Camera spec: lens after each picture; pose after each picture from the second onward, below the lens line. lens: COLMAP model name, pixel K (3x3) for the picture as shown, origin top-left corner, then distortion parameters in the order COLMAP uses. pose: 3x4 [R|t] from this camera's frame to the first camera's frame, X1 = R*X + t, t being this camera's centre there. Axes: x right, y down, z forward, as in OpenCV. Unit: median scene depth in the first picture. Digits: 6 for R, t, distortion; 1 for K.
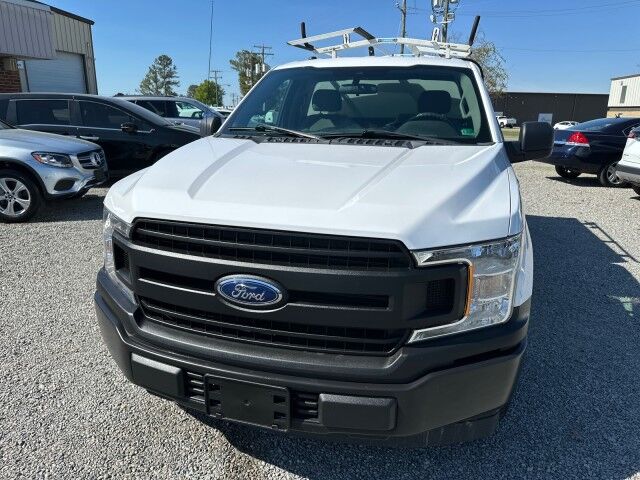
lens RADIAL K [[453.3, 0, 320.3], [0, 453.3, 239.9], [0, 0, 1]] dist [0.049511, -0.053122]
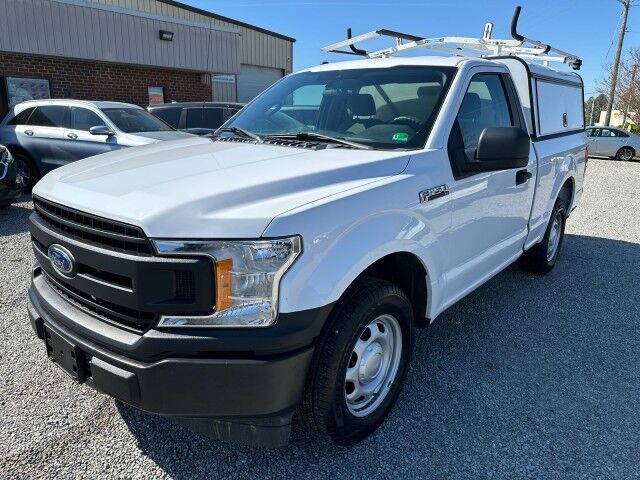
lens RADIAL K [[453.3, 0, 321.8], [0, 453.3, 237.9], [0, 0, 1]] dist [0.049511, -0.053122]
pose [[0.910431, 0.109822, -0.398816, 0.382782], [-0.117917, 0.993014, 0.004261, -0.011232], [0.396498, 0.043148, 0.917021, 0.067188]]
